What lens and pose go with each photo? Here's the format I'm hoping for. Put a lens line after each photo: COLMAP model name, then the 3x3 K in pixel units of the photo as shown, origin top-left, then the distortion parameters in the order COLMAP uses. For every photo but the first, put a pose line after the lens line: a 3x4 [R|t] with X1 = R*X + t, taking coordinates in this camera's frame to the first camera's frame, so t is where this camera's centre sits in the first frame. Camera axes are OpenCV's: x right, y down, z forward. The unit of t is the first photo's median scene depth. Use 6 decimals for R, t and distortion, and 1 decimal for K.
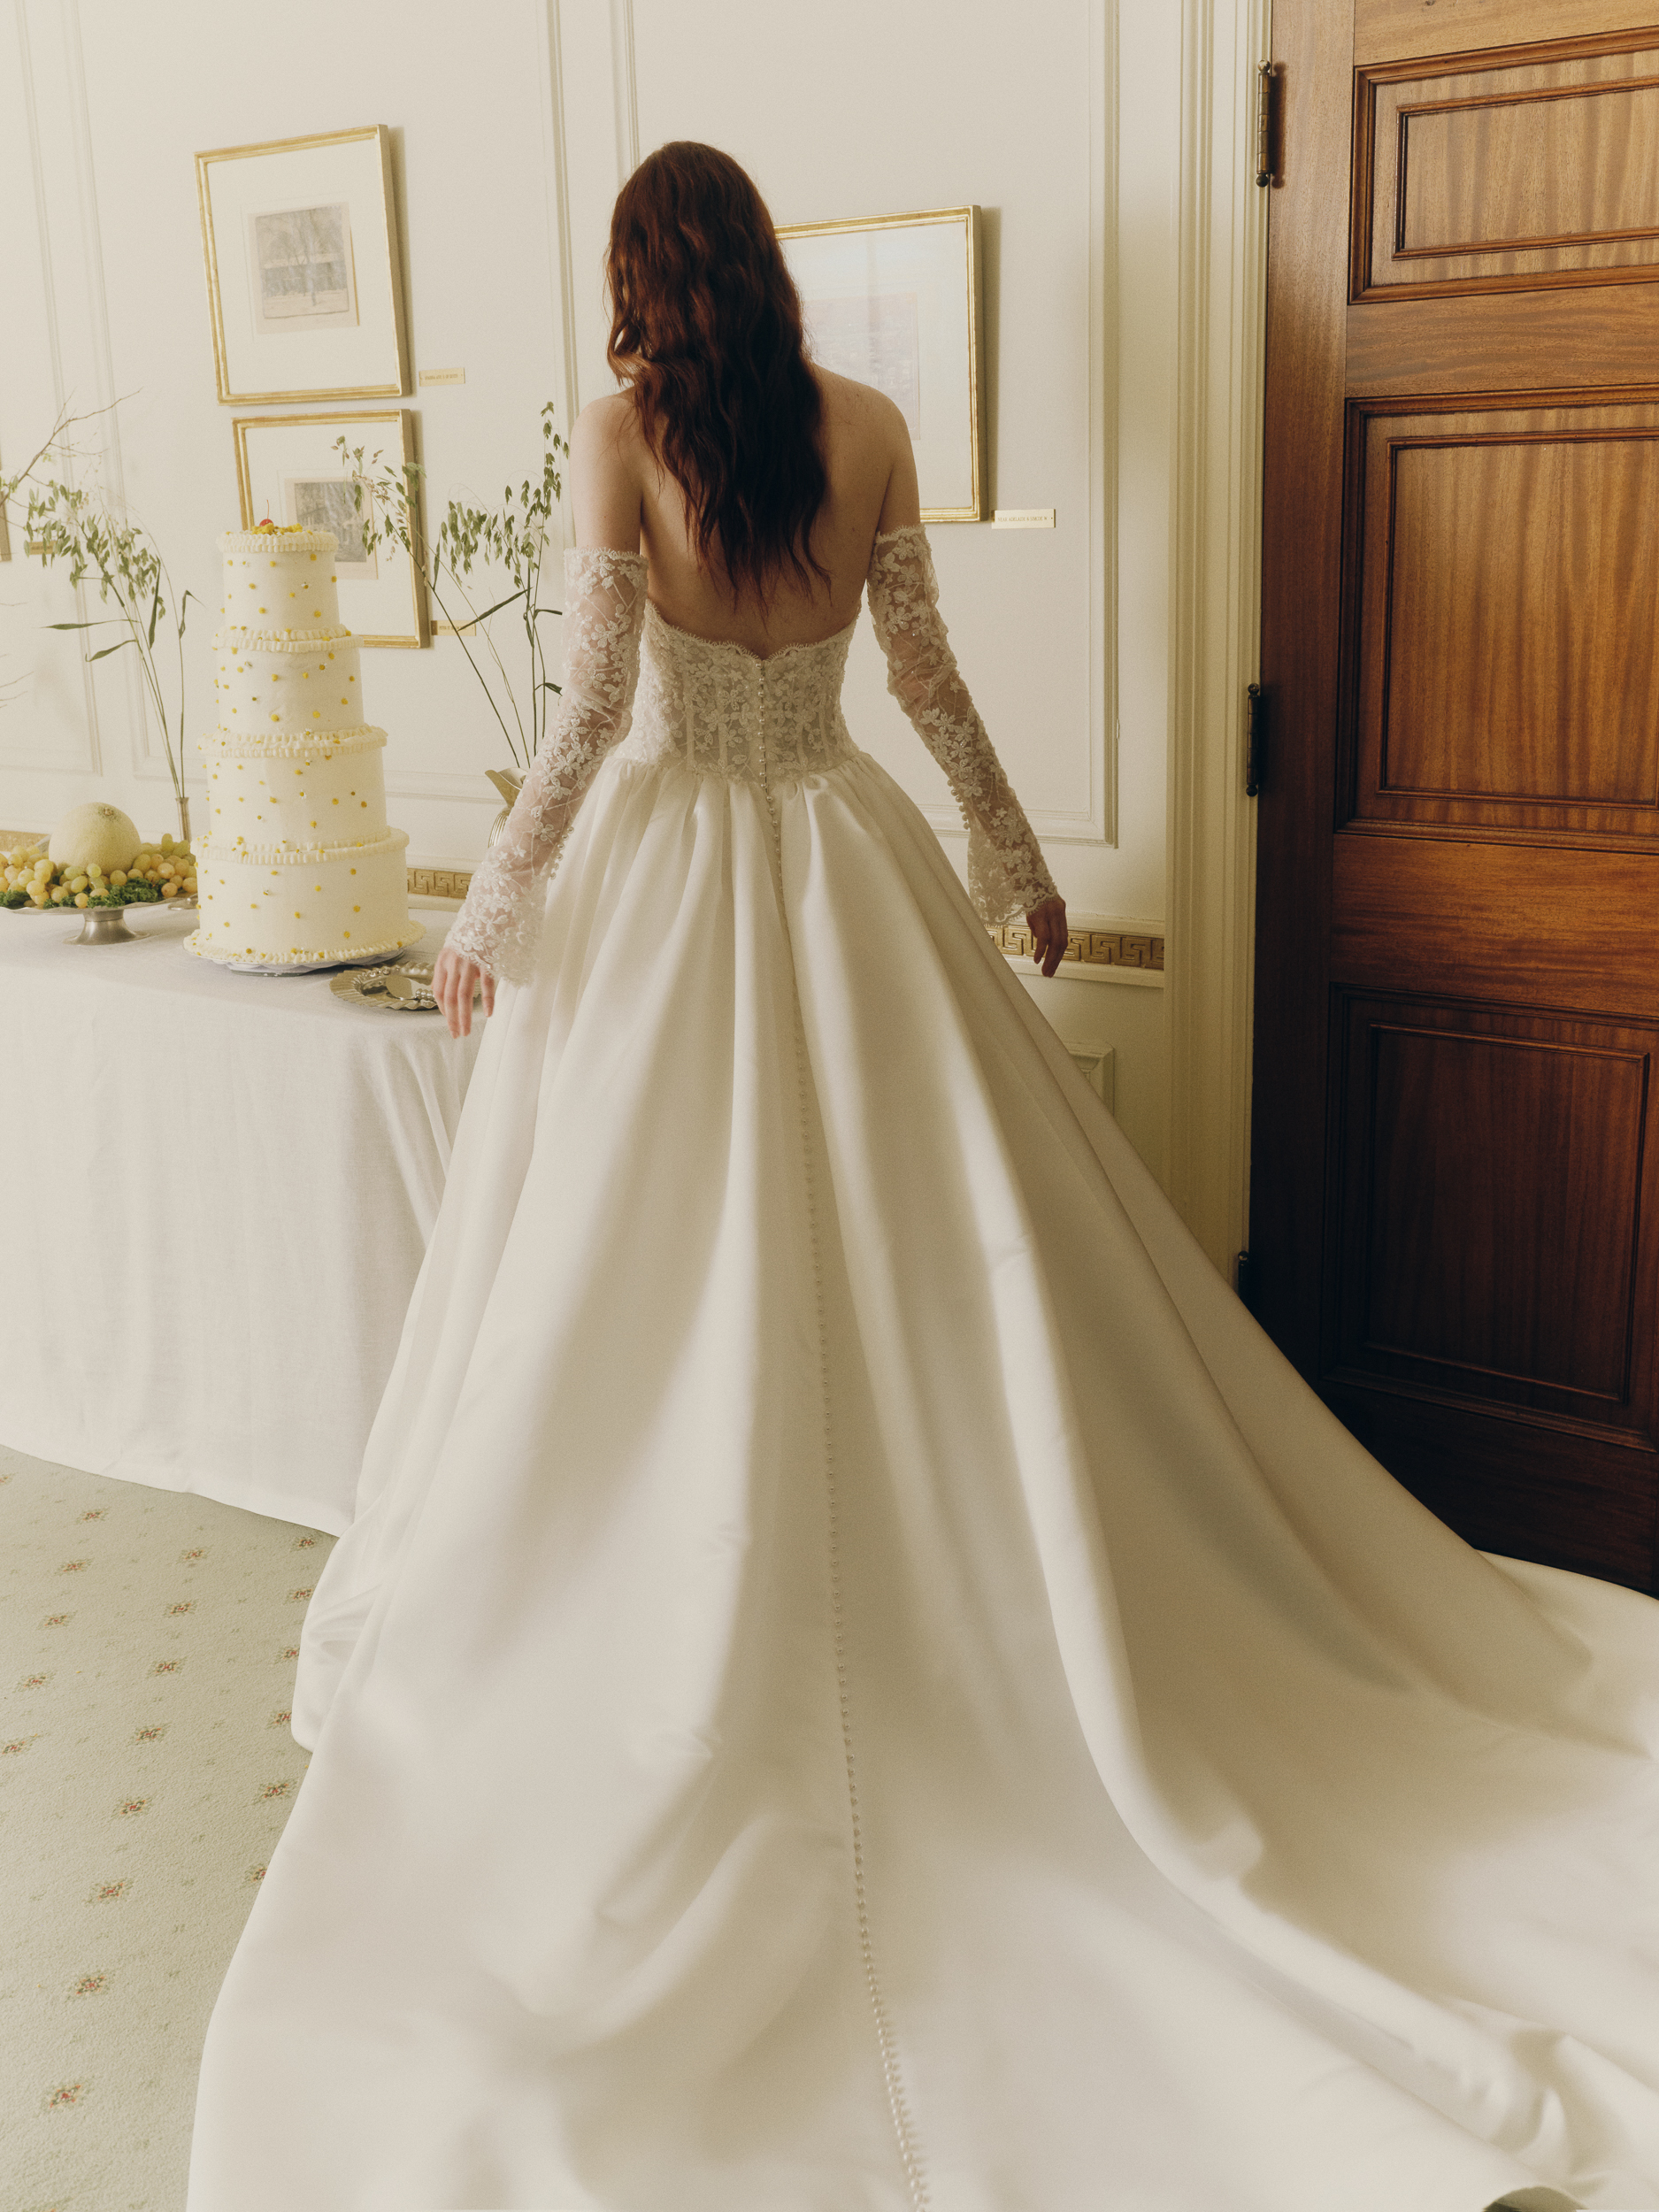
lens RADIAL K [[2264.9, 0, 824.3], [0, 2264.9, 1101.4], [0, 0, 1]] dist [-0.000734, 0.000000]
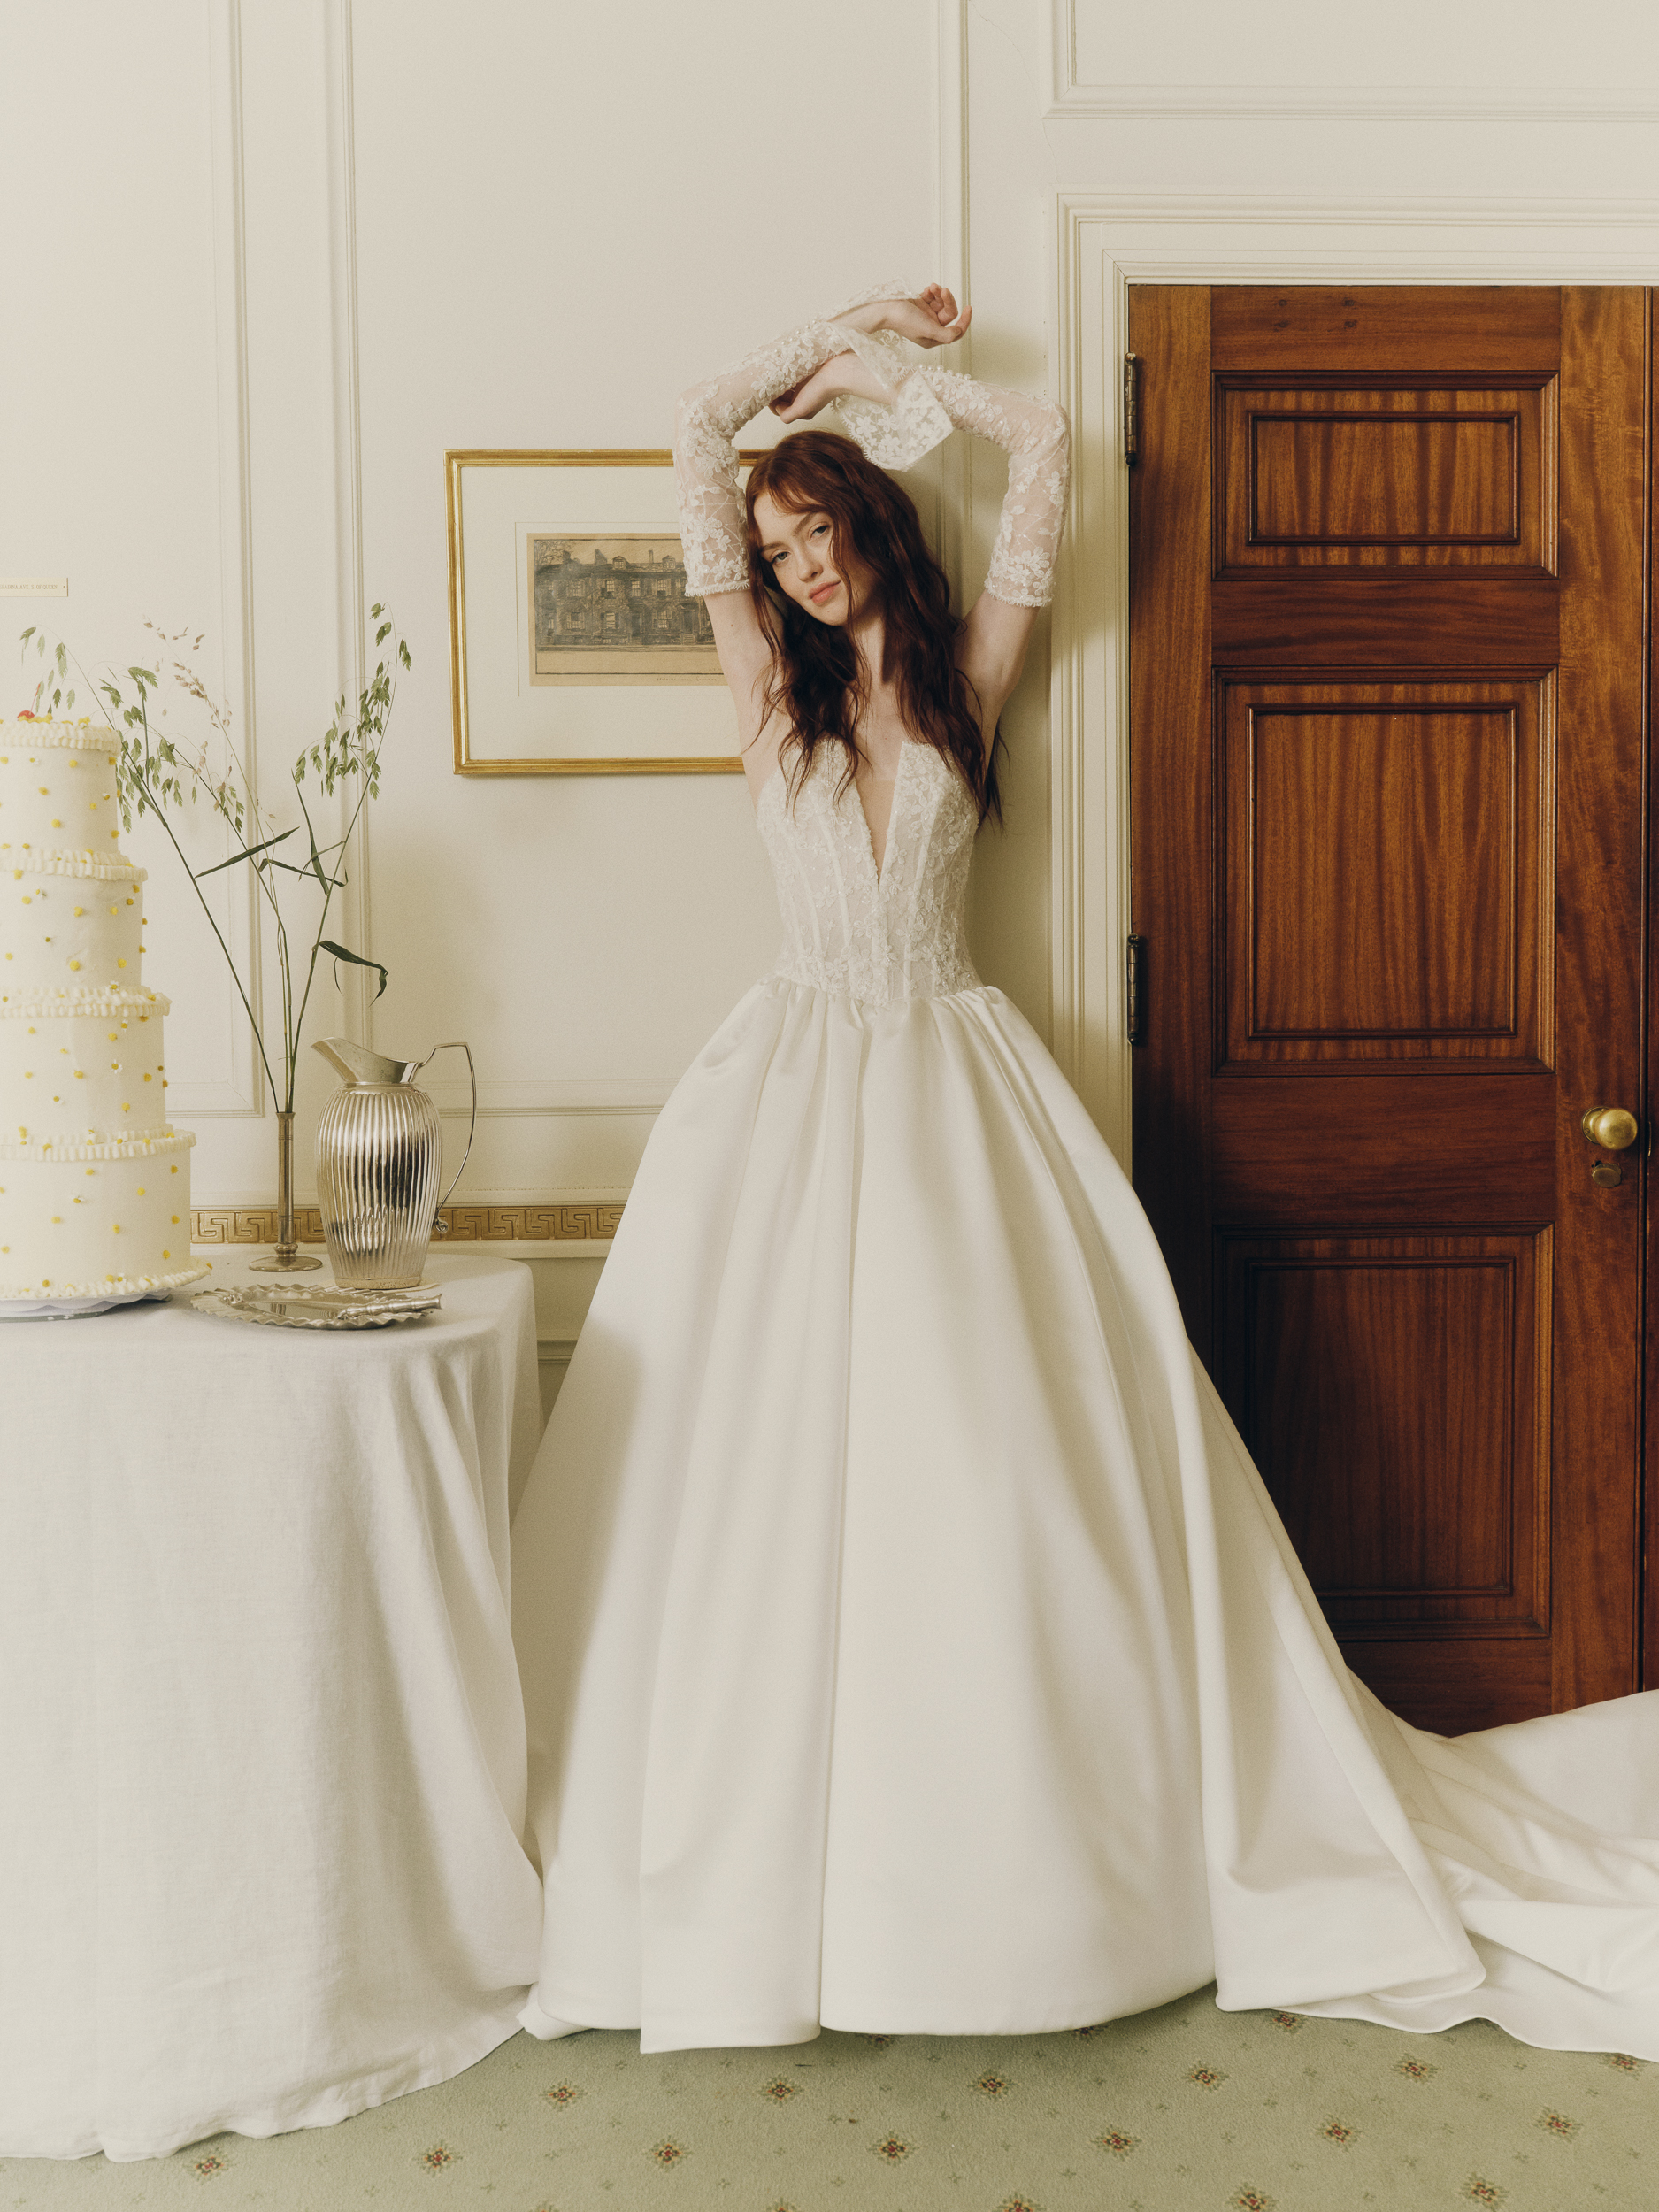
lens RADIAL K [[2264.9, 0, 831.4], [0, 2264.9, 1116.3], [0, 0, 1]] dist [-0.000734, 0.000000]
pose [[0.795401, -0.023424, 0.605630, -0.575760], [0.144913, 0.977620, -0.152510, 0.032210], [-0.588504, 0.209070, 0.780995, 0.331733]]
